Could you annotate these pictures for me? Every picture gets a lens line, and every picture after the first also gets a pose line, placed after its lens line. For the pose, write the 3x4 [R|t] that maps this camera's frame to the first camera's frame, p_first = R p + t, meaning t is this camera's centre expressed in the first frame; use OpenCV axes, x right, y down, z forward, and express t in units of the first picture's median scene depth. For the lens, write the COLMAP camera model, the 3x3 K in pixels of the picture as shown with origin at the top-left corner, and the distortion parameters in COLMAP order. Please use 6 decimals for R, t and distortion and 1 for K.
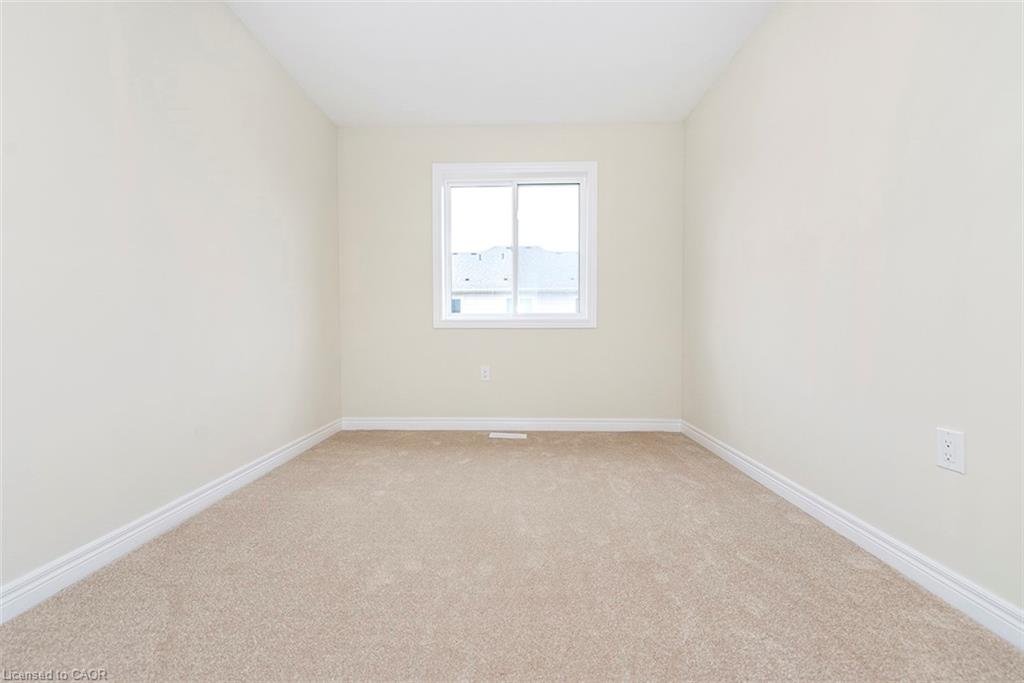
lens RADIAL K [[399.9, 0, 506.9], [0, 399.9, 334.5], [0, 0, 1]] dist [0.009956, -0.000534]
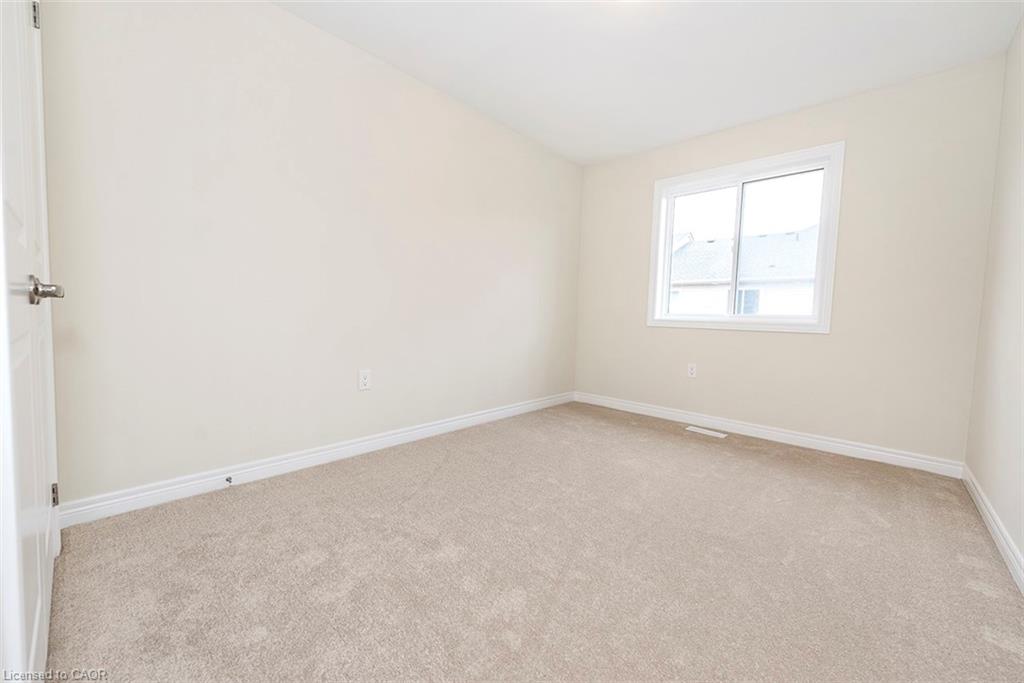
lens RADIAL K [[399.9, 0, 506.9], [0, 399.9, 334.5], [0, 0, 1]] dist [0.009956, -0.000534]
pose [[0.751236, 0.058118, -0.657470, 0.288251], [-0.040414, 0.998297, 0.042068, -0.025552], [0.658796, -0.005032, 0.752305, -0.135477]]
